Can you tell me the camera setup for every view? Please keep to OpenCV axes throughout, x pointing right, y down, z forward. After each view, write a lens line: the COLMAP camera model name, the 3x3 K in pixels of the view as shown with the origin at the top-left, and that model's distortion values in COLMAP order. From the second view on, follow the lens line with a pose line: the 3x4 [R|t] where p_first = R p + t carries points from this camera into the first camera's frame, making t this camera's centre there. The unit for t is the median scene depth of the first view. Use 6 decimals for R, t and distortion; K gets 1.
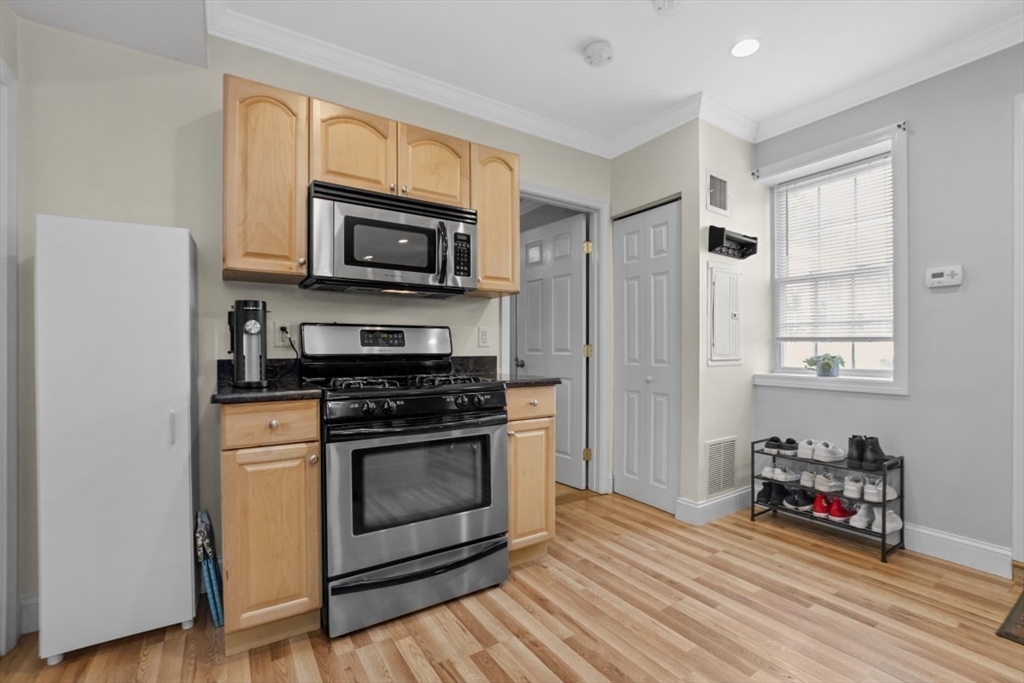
lens RADIAL K [[437.6, 0, 518.8], [0, 437.6, 352.9], [0, 0, 1]] dist [-0.016089, 0.000460]
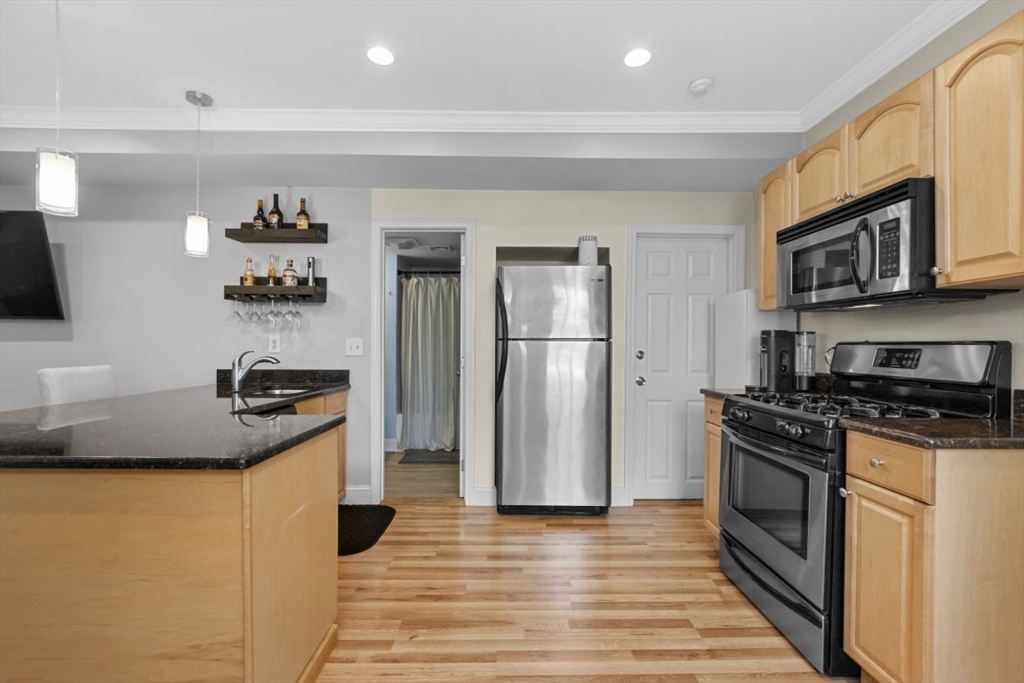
lens RADIAL K [[459.1, 0, 510.3], [0, 459.1, 346.9], [0, 0, 1]] dist [-0.014838, 0.000313]
pose [[-0.535093, 0.003506, -0.844786, 0.870565], [-0.013096, 0.999837, 0.012444, -0.058447], [0.844692, 0.017723, -0.534960, 0.872067]]
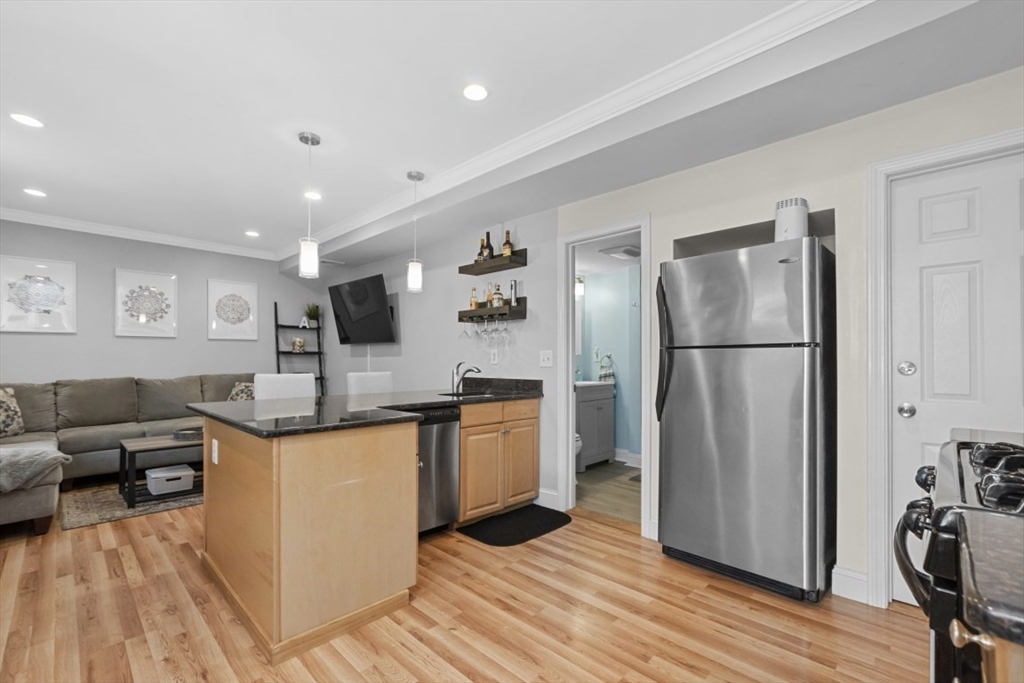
lens RADIAL K [[452.3, 0, 505.2], [0, 452.3, 354.8], [0, 0, 1]] dist [-0.030510, 0.012796]
pose [[-0.979880, 0.000167, -0.199586, 0.337763], [0.000148, 1.000000, 0.000110, -0.046507], [0.199586, 0.000078, -0.979880, 1.155534]]
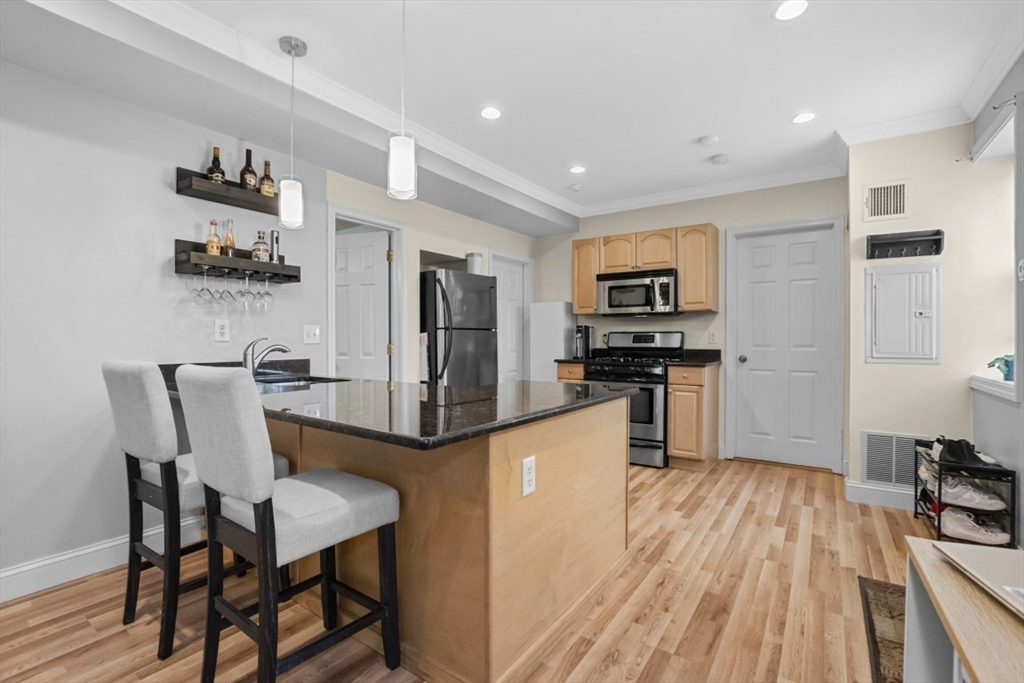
lens RADIAL K [[476.1, 0, 537.7], [0, 476.1, 342.7], [0, 0, 1]] dist [-0.022231, 0.000323]
pose [[0.420544, 0.007567, -0.907241, 1.473580], [-0.010356, 0.999940, 0.003540, -0.019988], [0.907213, 0.007906, 0.420597, -0.332971]]
